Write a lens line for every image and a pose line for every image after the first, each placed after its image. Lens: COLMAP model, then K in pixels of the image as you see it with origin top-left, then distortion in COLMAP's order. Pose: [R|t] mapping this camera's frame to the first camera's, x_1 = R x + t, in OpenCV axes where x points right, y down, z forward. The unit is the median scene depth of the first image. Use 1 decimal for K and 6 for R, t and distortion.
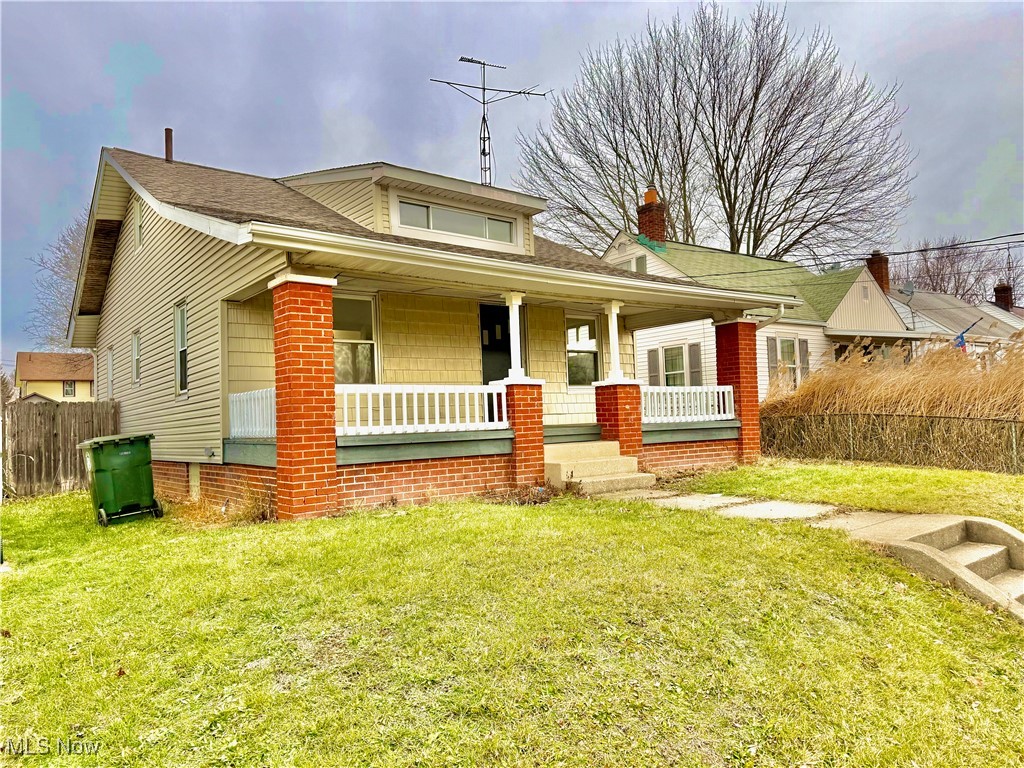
lens RADIAL K [[721.9, 0, 512.0], [0, 721.9, 384.0], [0, 0, 1]] dist [0.108728, -0.148070]
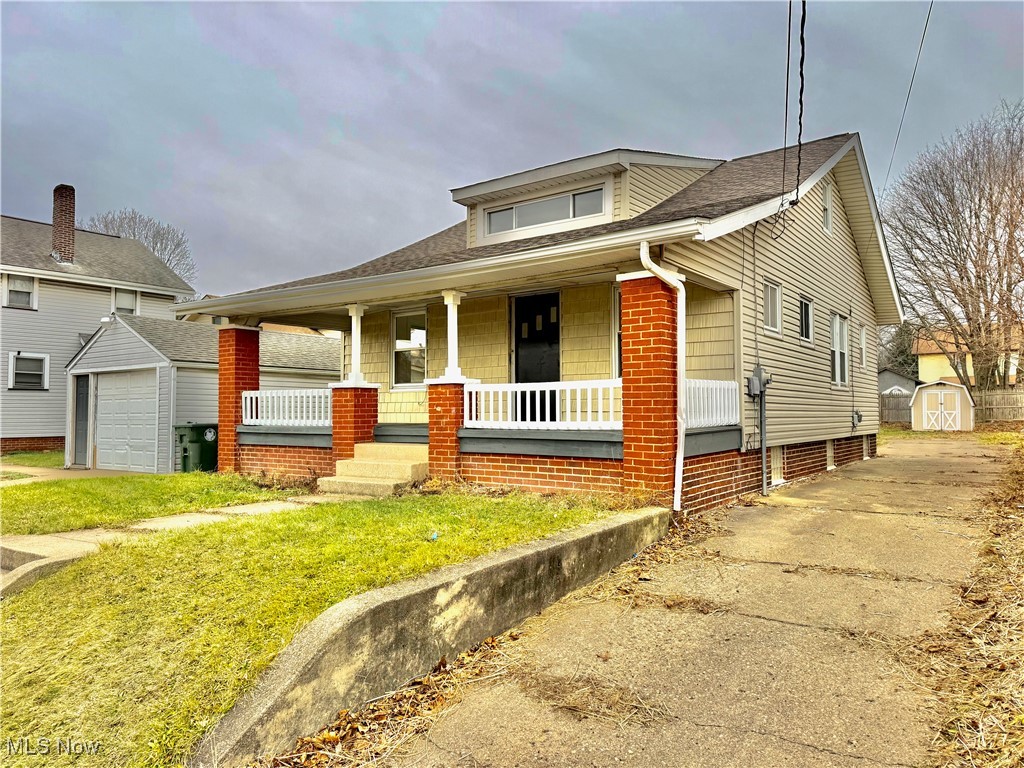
lens RADIAL K [[716.1, 0, 512.0], [0, 716.1, 384.0], [0, 0, 1]] dist [0.093790, -0.135923]
pose [[0.294907, -0.012549, -0.955444, 0.977904], [0.031054, 0.999511, -0.003543, 0.006489], [0.955021, -0.028626, 0.295152, 0.778208]]
